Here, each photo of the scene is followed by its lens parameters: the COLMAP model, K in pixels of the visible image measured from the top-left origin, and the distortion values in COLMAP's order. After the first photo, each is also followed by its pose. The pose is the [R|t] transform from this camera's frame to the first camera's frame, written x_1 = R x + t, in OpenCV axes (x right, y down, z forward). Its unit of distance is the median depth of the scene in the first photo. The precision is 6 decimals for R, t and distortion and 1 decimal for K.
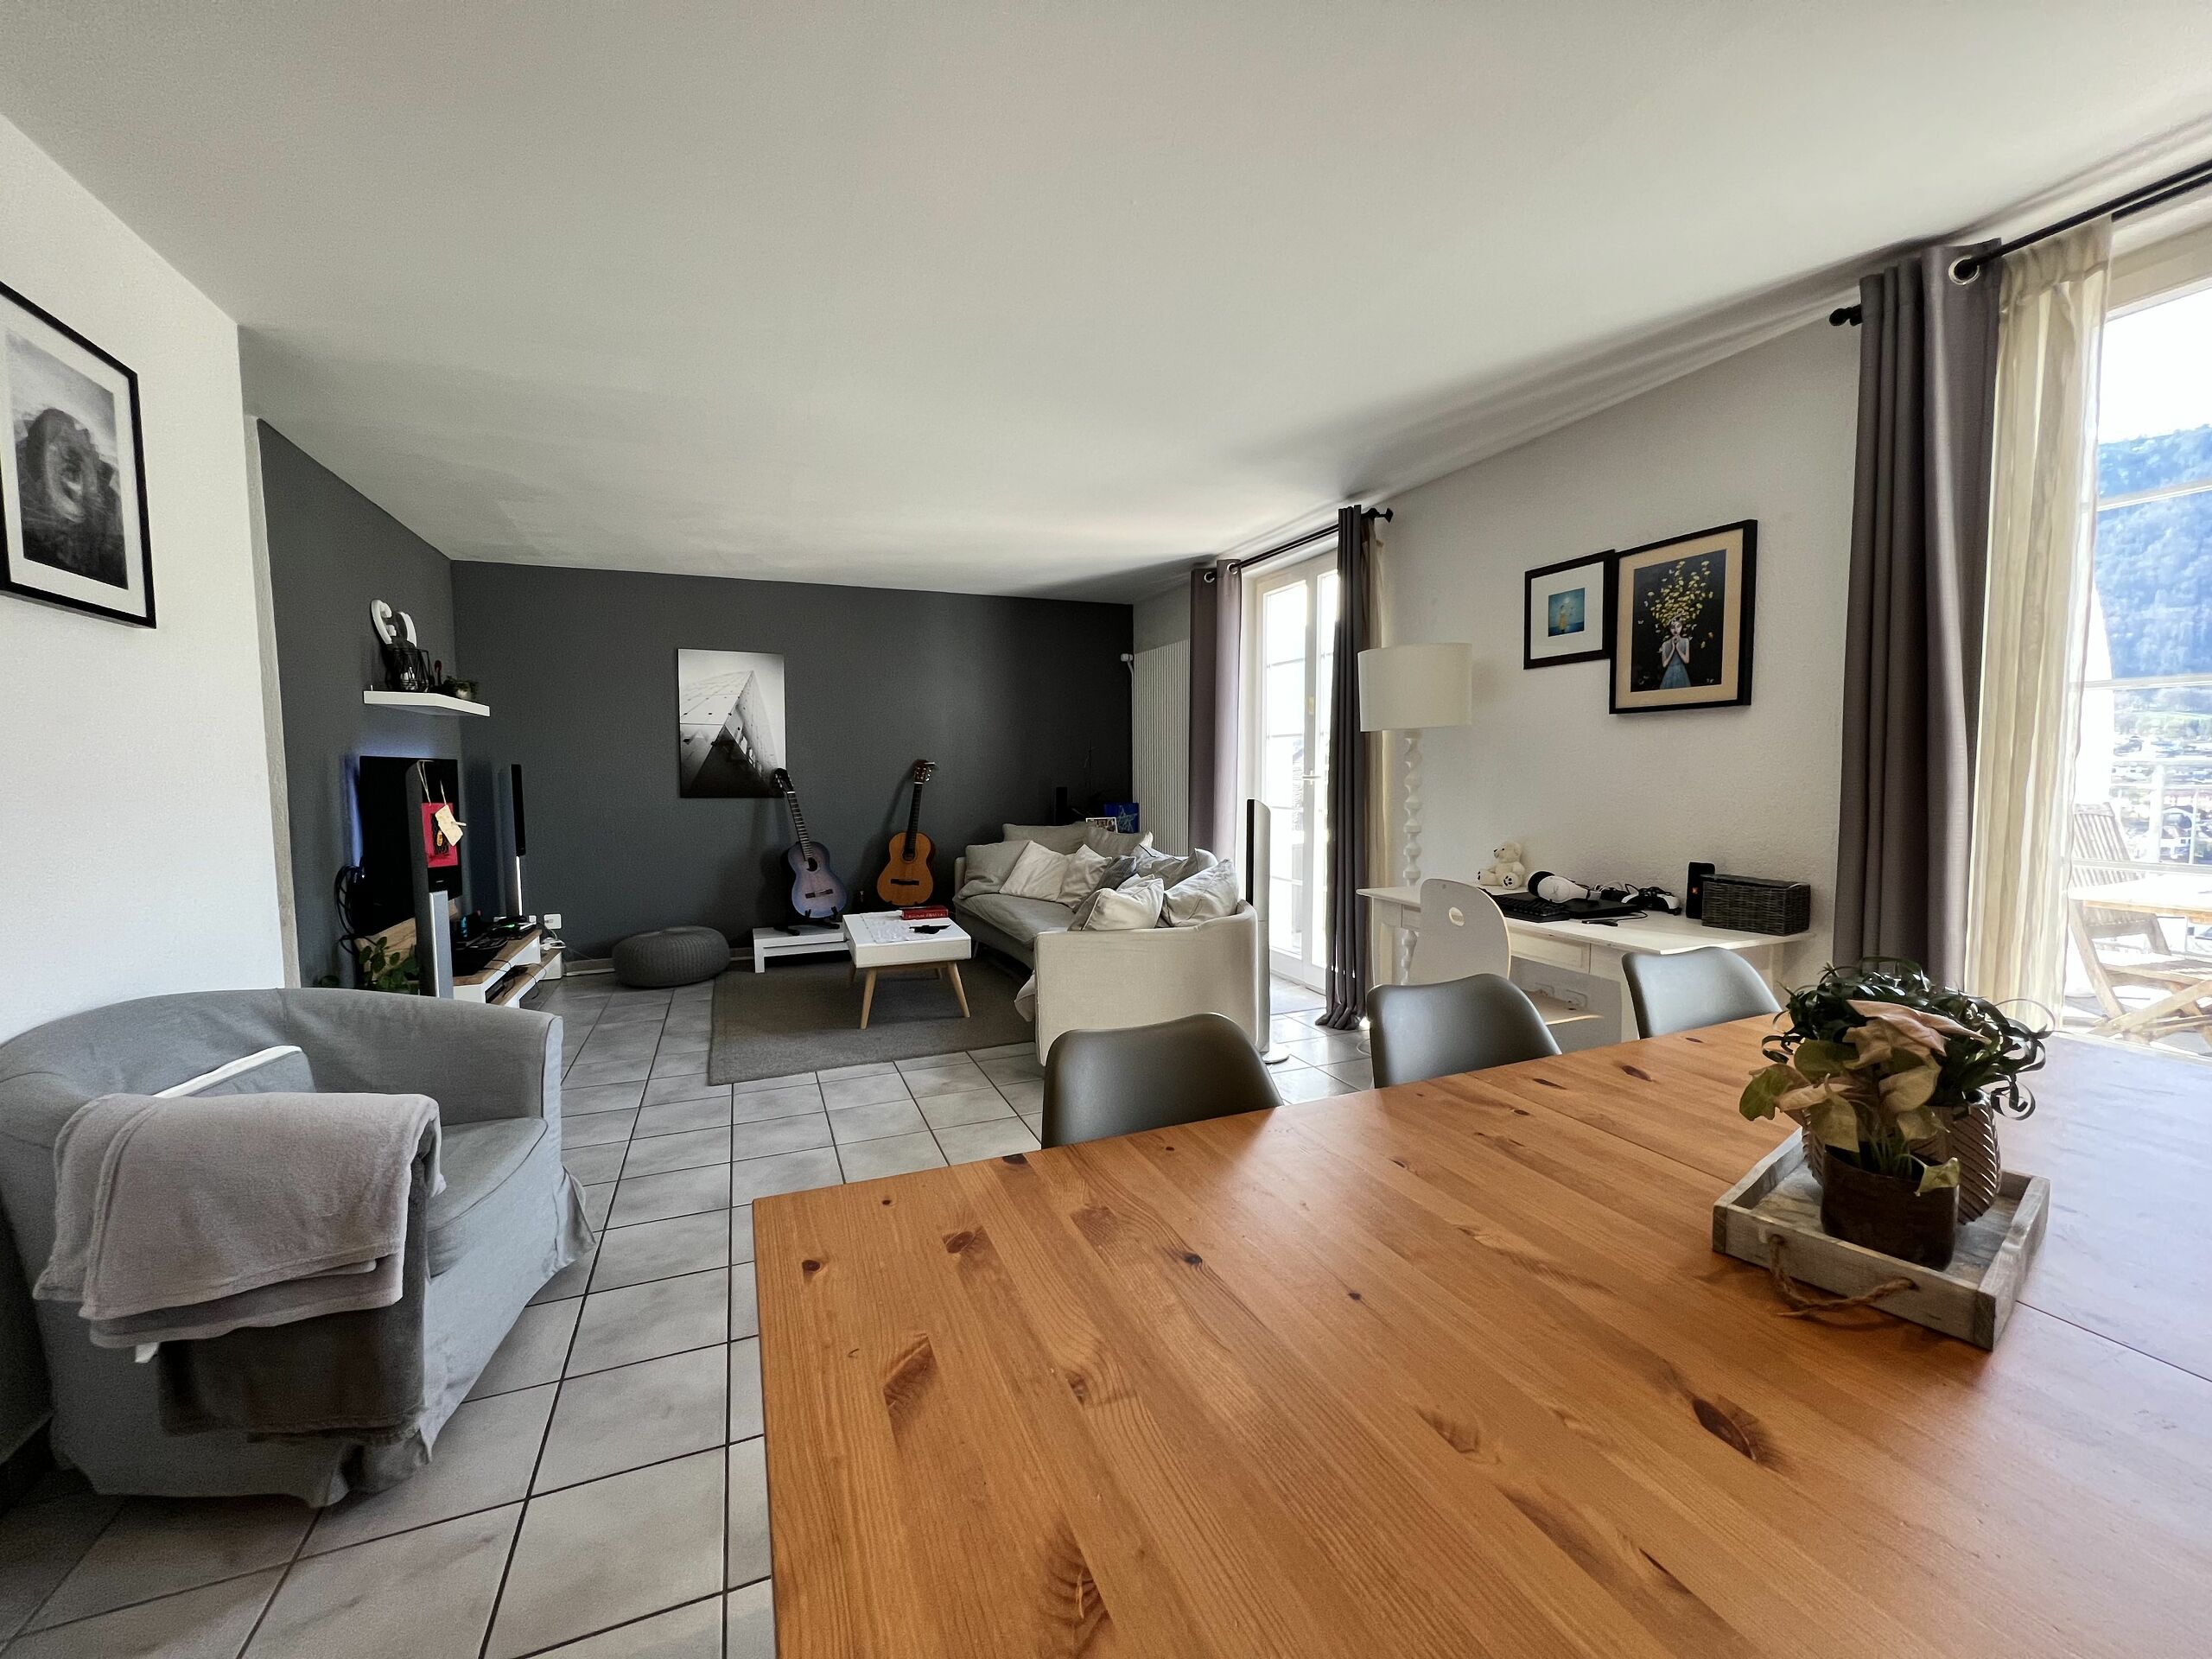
lens RADIAL K [[883.8, 0, 1093.7], [0, 883.8, 831.2], [0, 0, 1]] dist [0.001300, -0.000562]
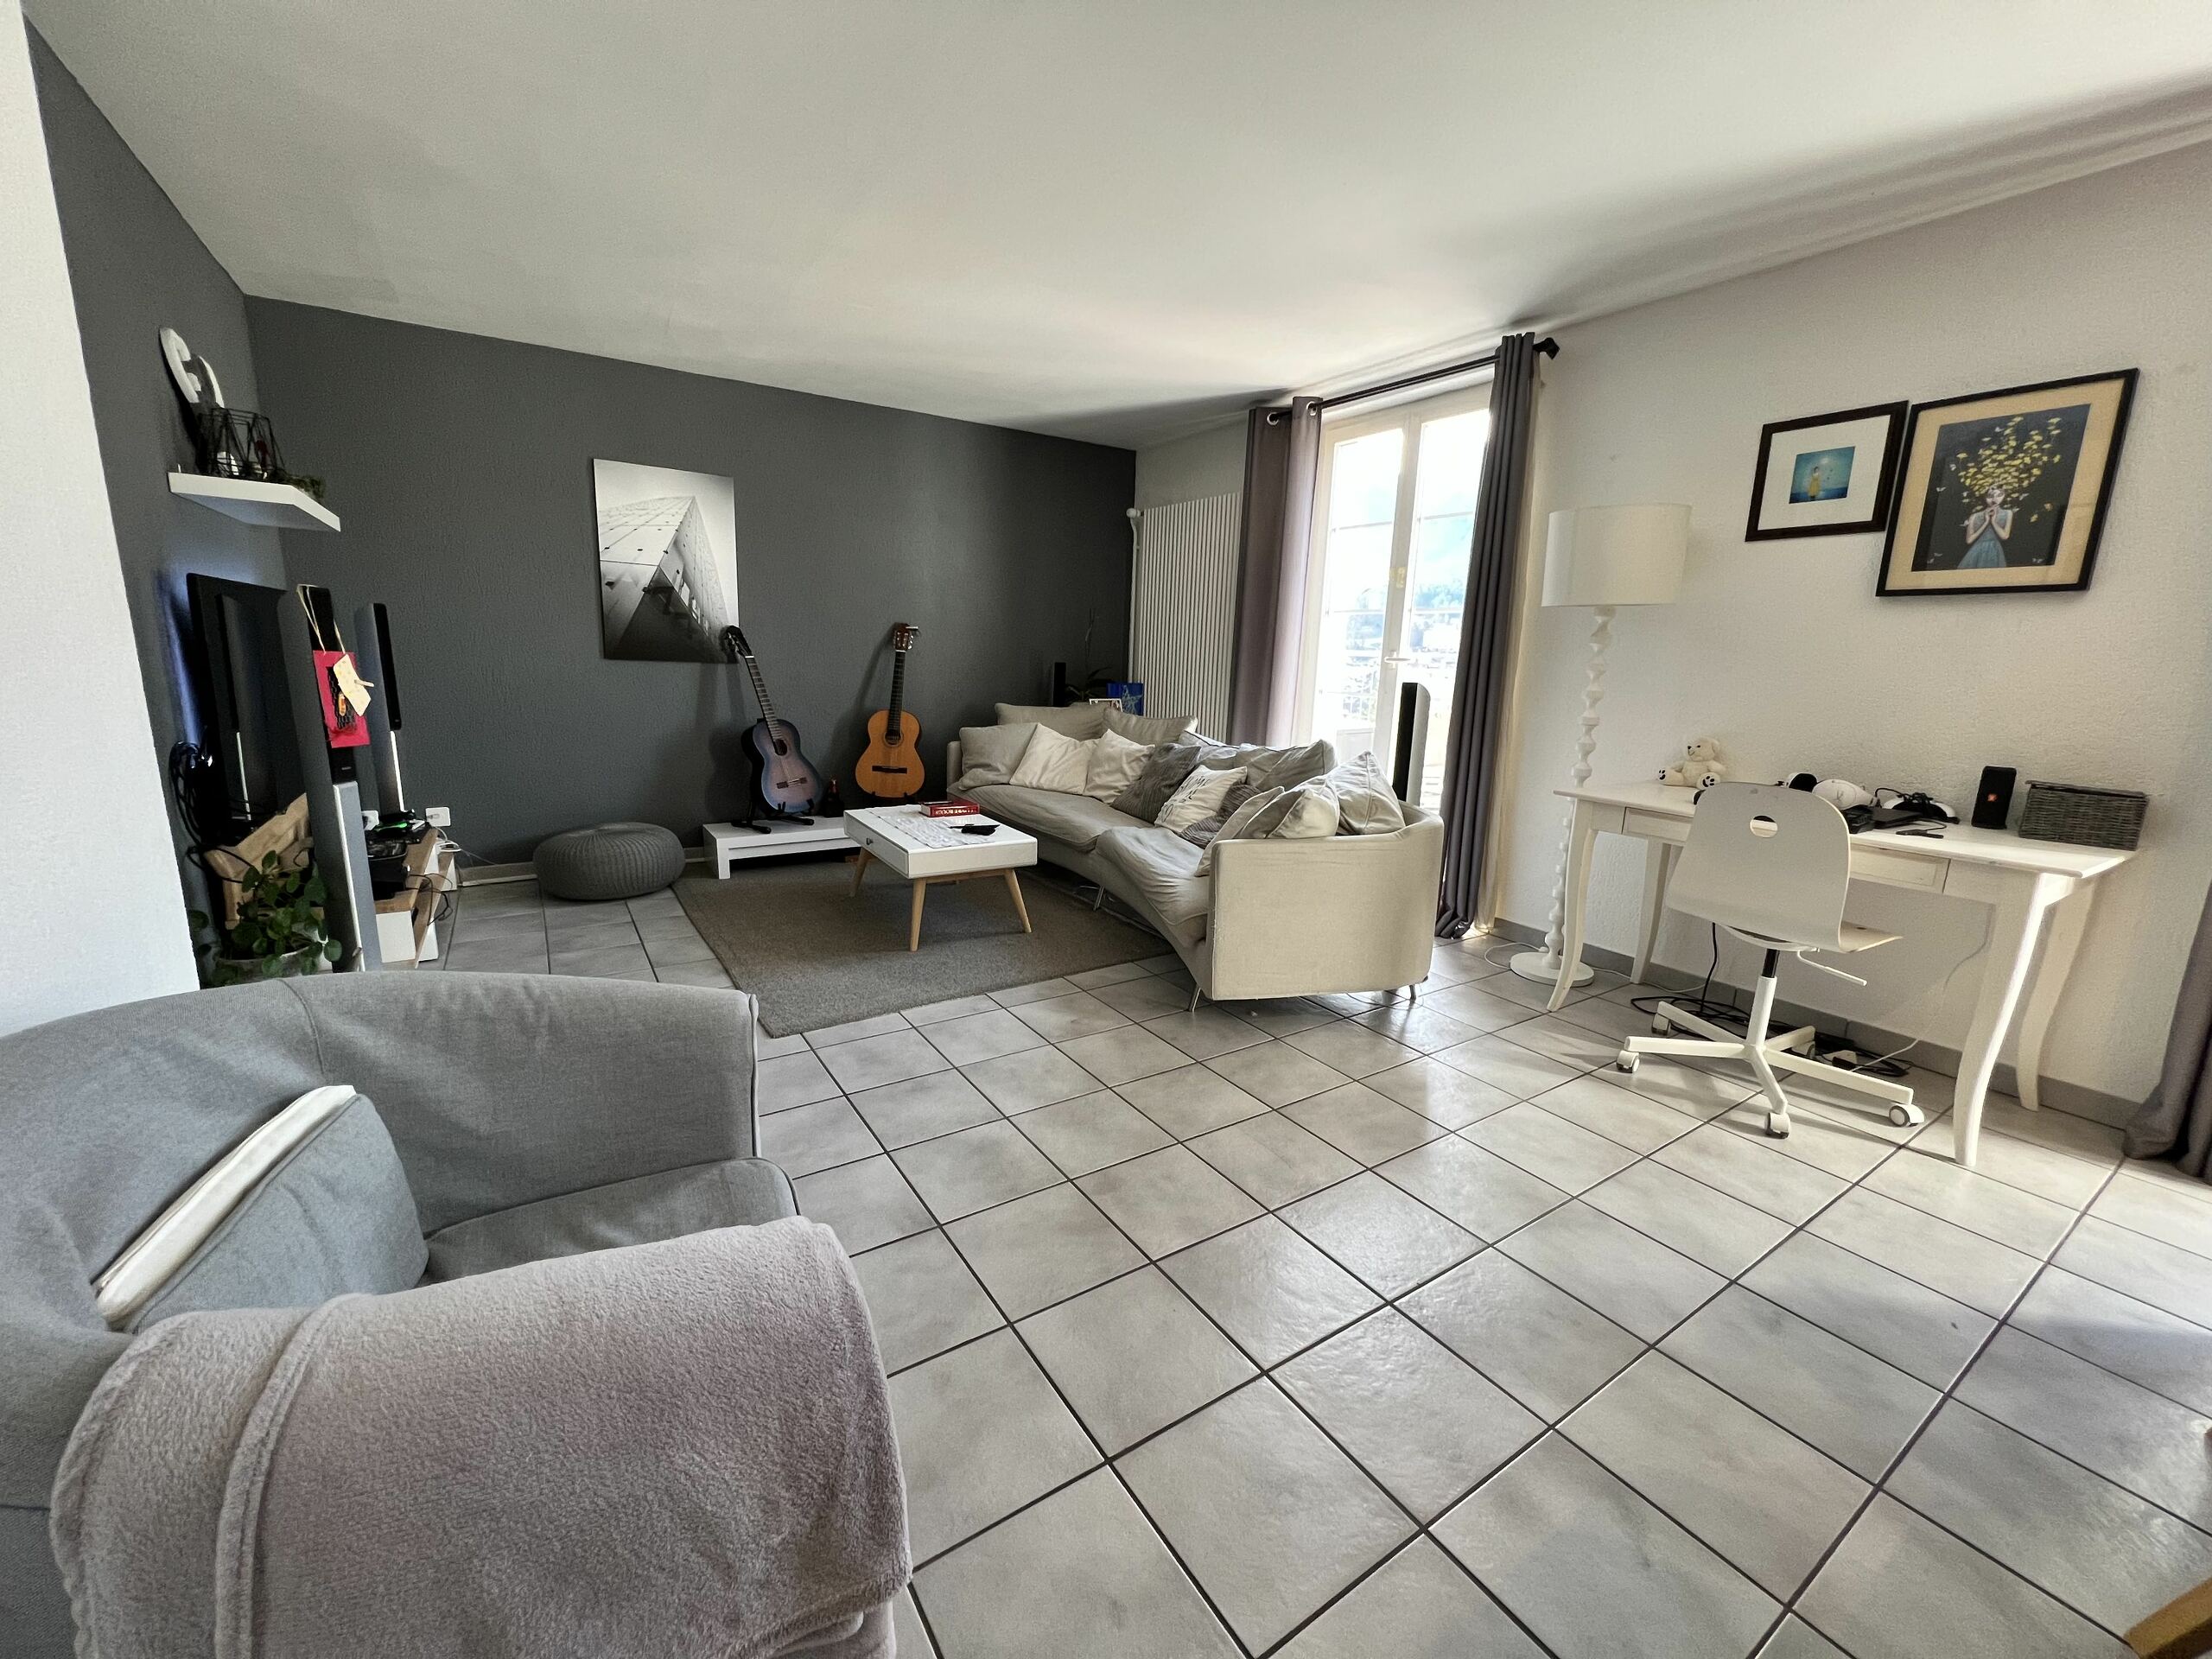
lens RADIAL K [[883.8, 0, 1094.9], [0, 883.8, 830.1], [0, 0, 1]] dist [0.001300, -0.000562]
pose [[0.981671, -0.002015, 0.190574, -0.270458], [-0.022921, 0.991438, 0.128552, 0.002787], [-0.189201, -0.130564, 0.973219, 0.196122]]
